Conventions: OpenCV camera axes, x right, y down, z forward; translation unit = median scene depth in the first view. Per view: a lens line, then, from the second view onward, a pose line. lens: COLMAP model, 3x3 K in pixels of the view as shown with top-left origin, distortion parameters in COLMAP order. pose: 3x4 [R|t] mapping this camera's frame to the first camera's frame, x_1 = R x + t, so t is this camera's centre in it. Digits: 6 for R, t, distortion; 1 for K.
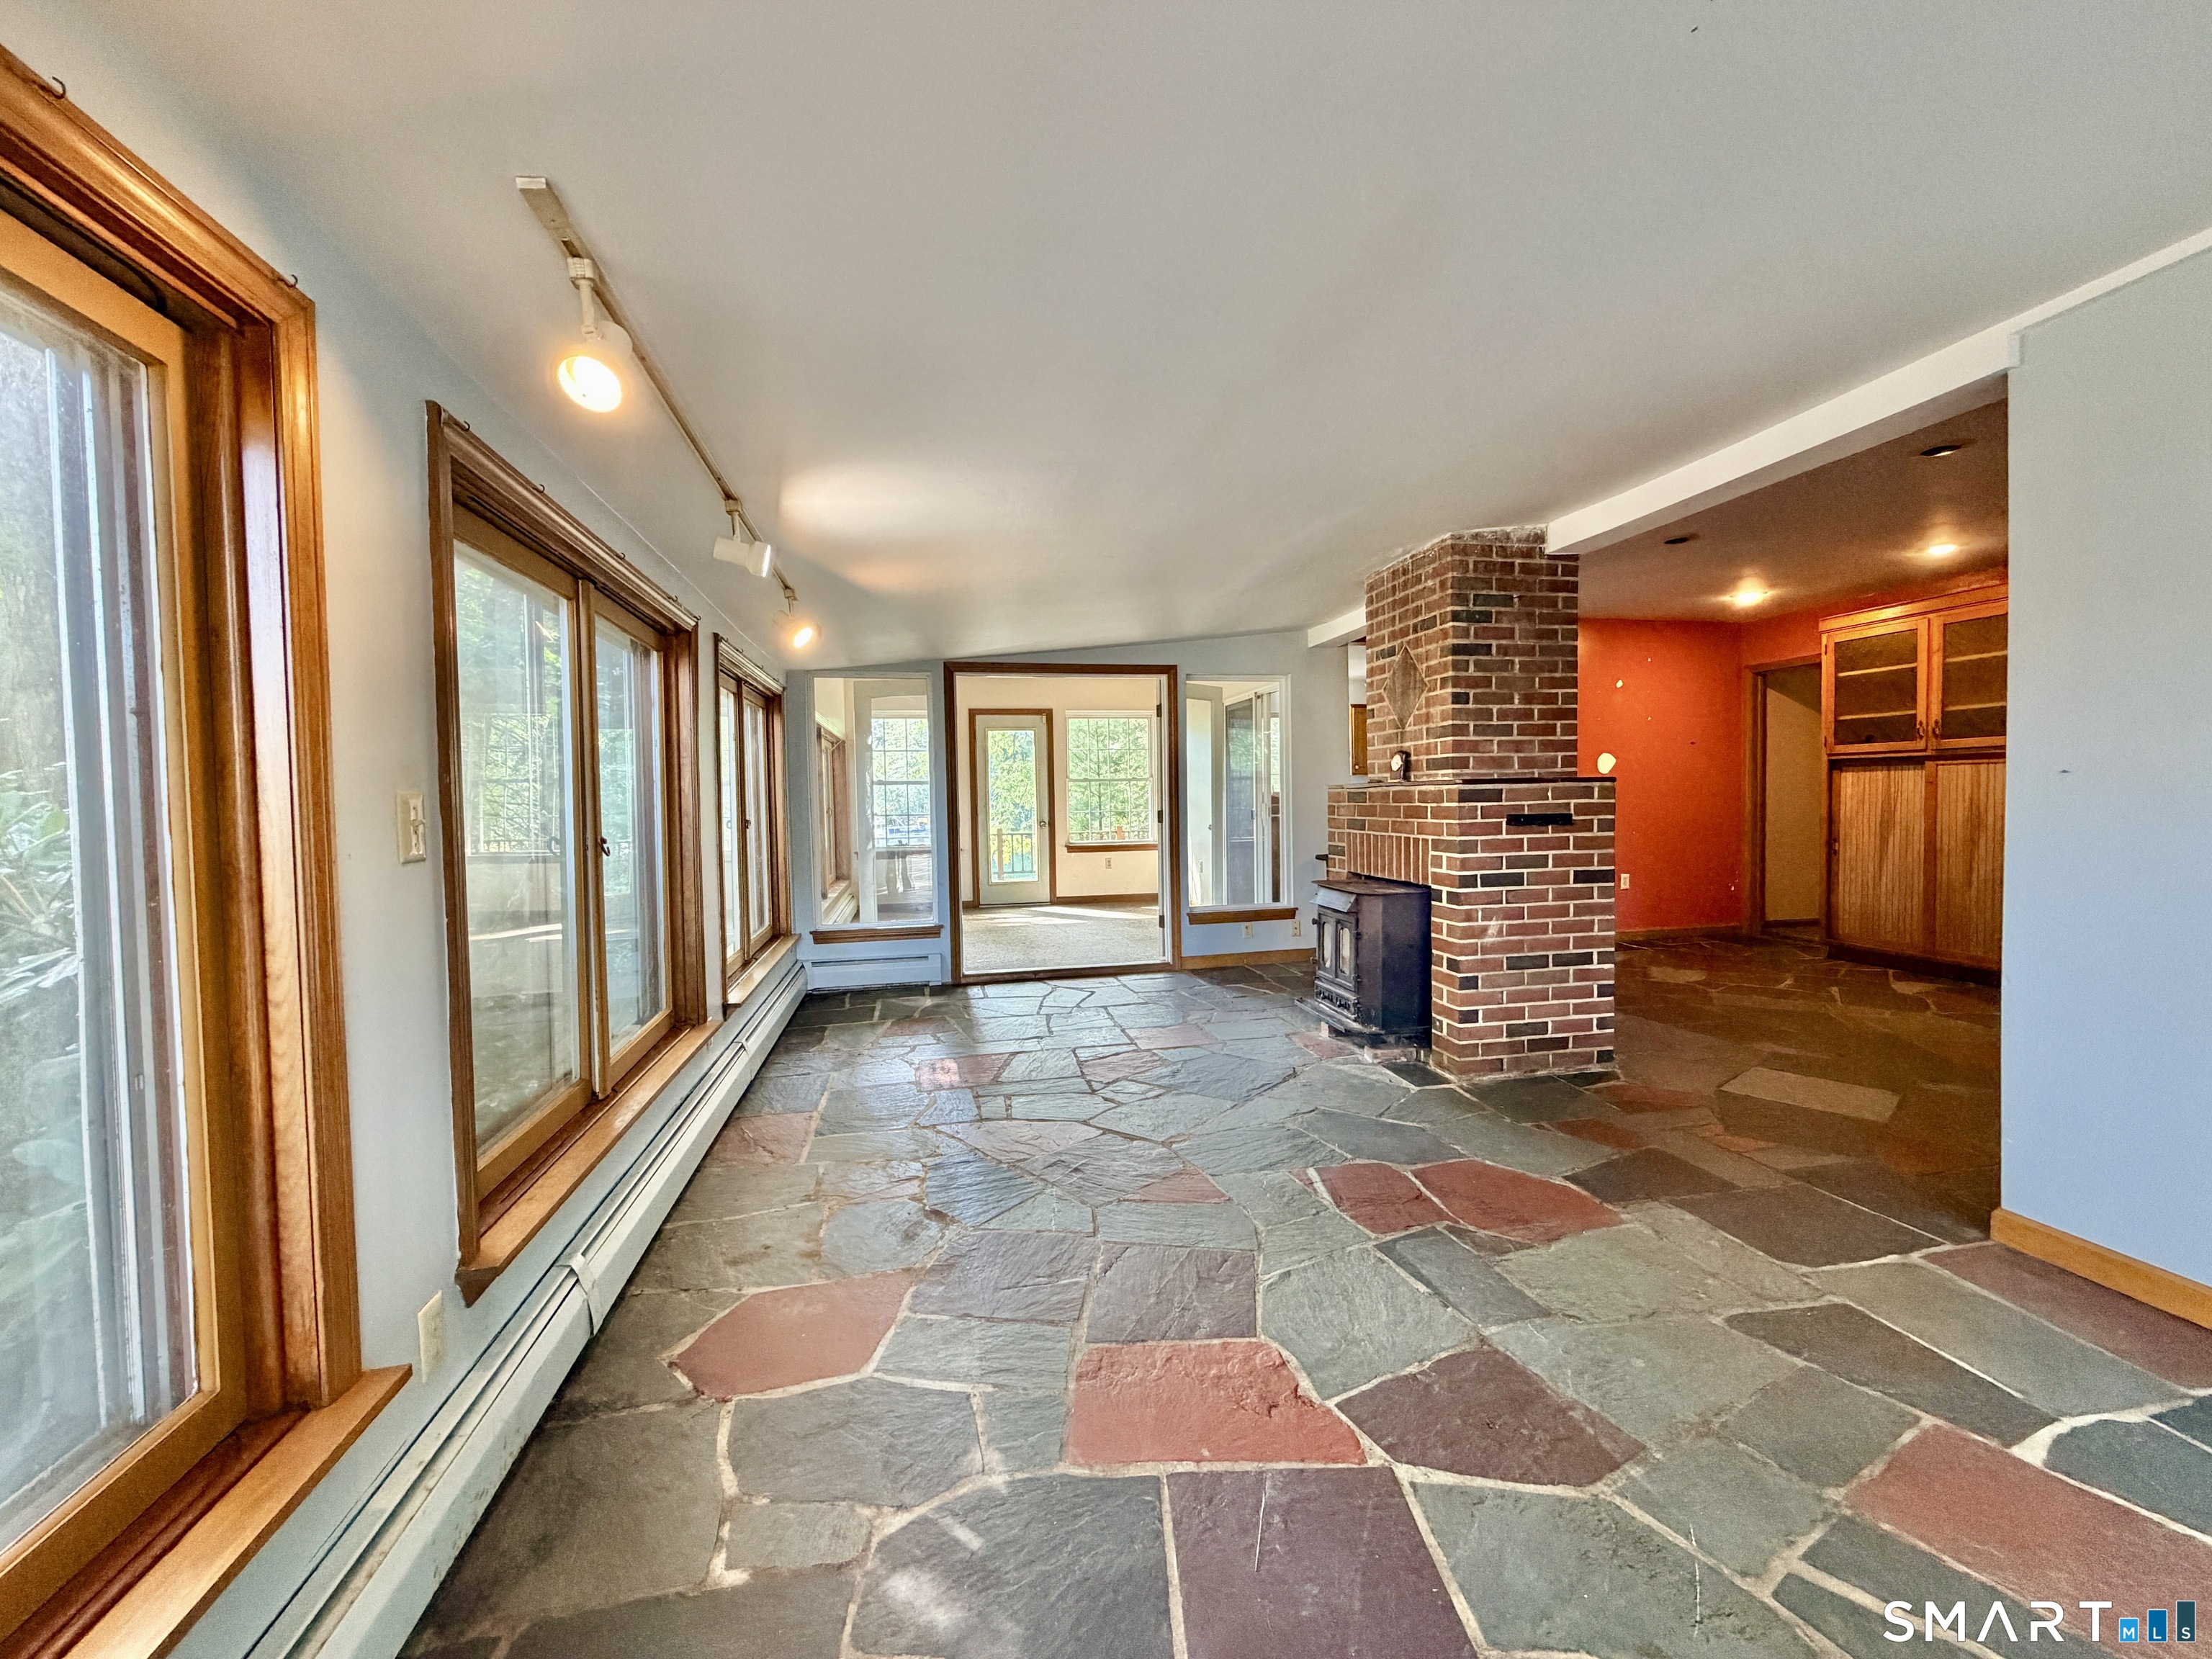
lens RADIAL K [[881.2, 0, 1106.0], [0, 881.2, 829.5], [0, 0, 1]] dist [-0.001154, 0.000239]
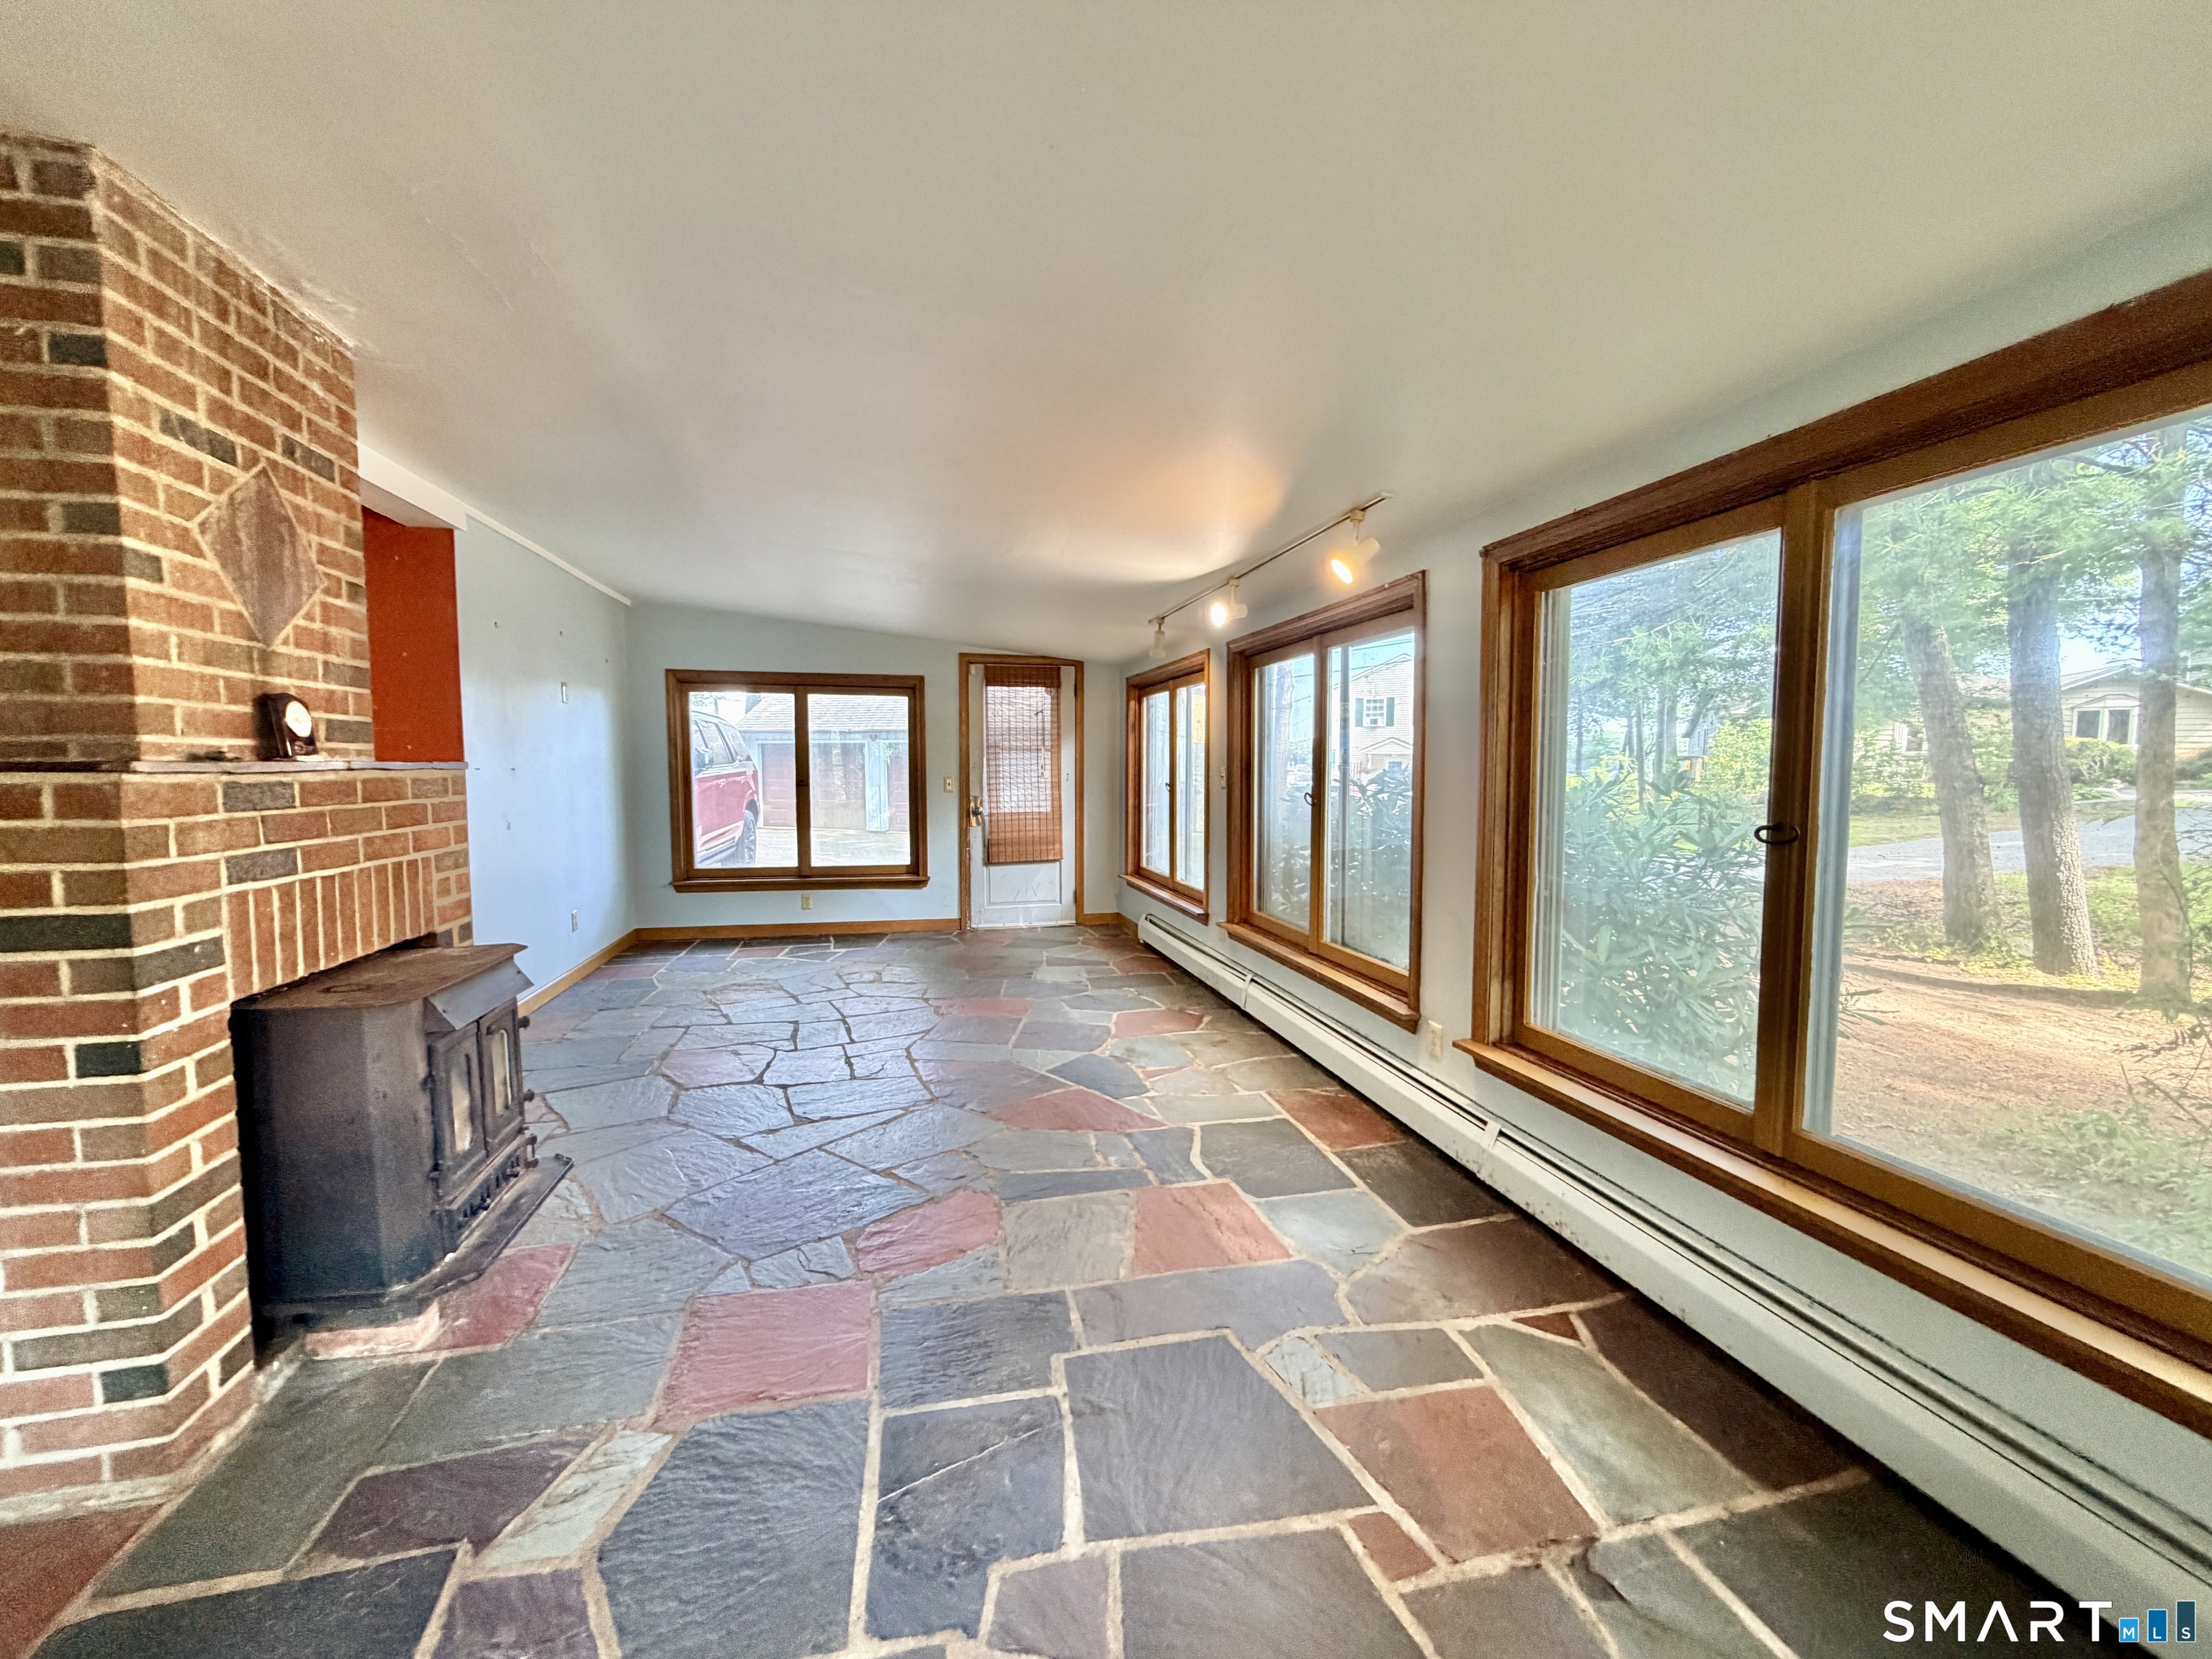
lens RADIAL K [[881.2, 0, 1106.0], [0, 881.2, 829.5], [0, 0, 1]] dist [-0.001154, 0.000239]
pose [[-0.999429, 0.019517, -0.027599, -0.088923], [0.016428, 0.994013, 0.108019, -0.064957], [0.029542, 0.107504, -0.993766, 1.573677]]
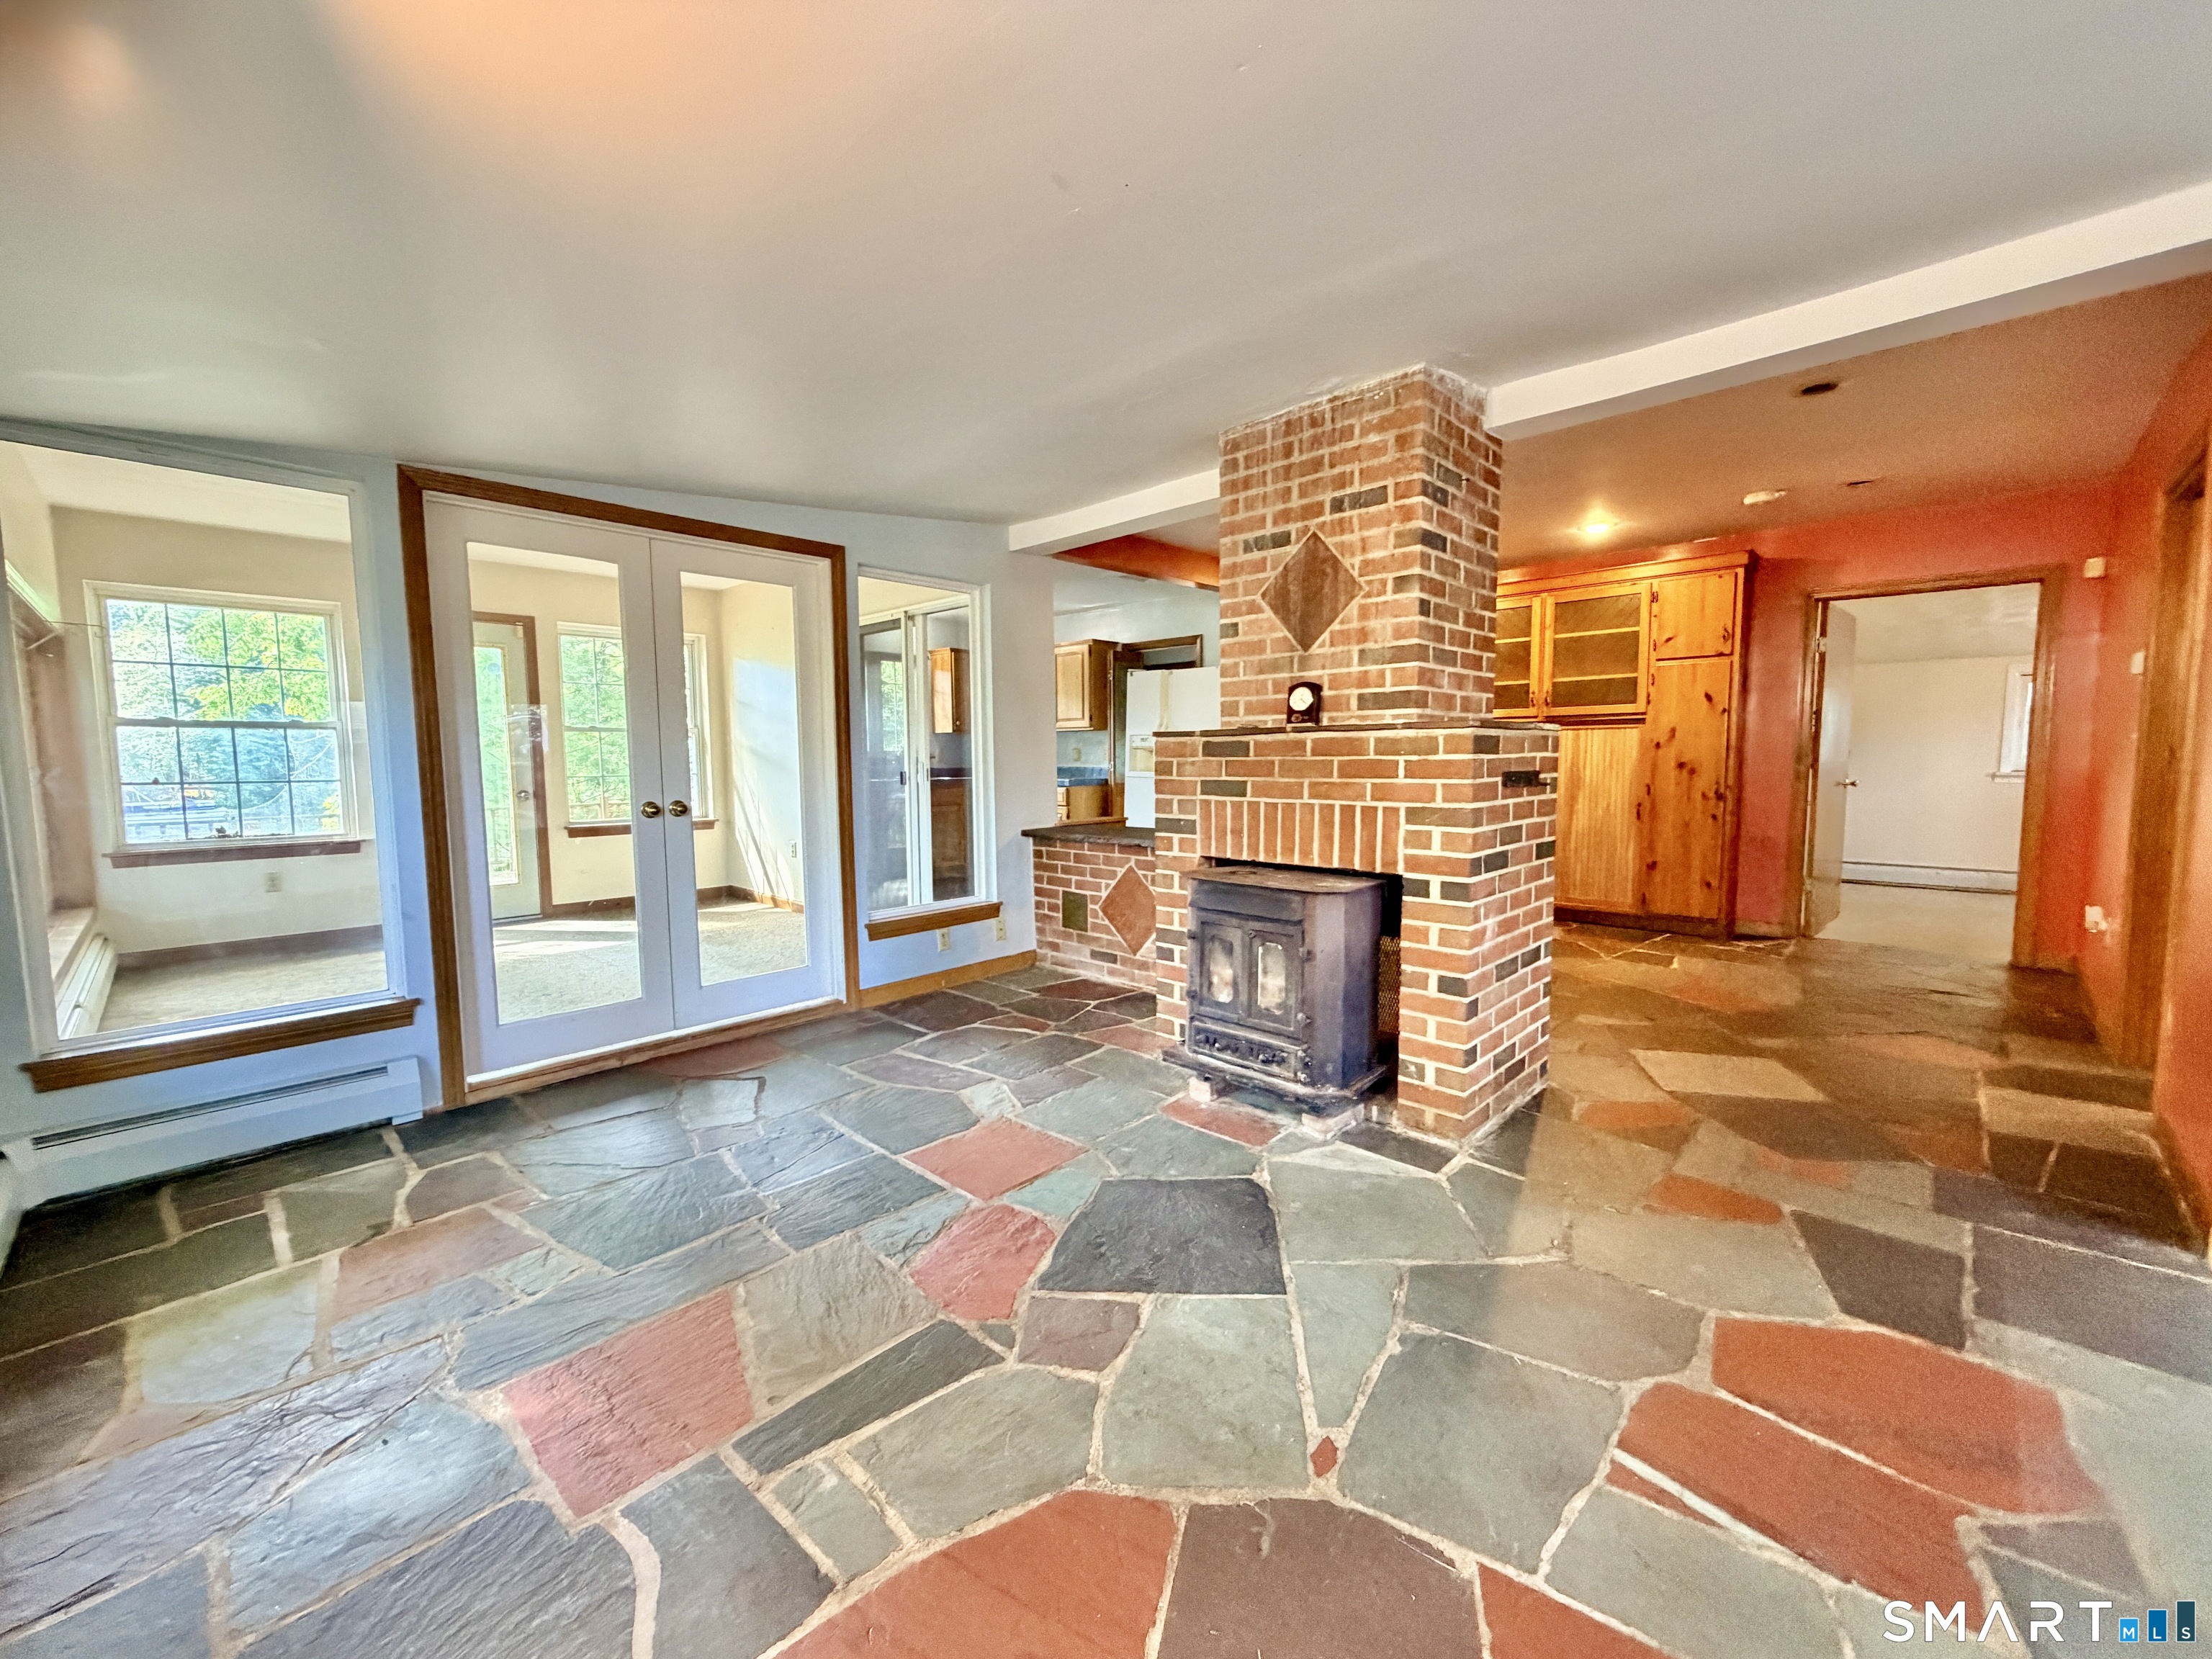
lens RADIAL K [[881.2, 0, 1106.0], [0, 881.2, 829.5], [0, 0, 1]] dist [-0.001154, 0.000239]
pose [[0.824018, -0.035701, 0.565438, -0.209947], [0.014277, 0.999004, 0.042271, -0.004233], [-0.566384, -0.026760, 0.823707, 0.540297]]
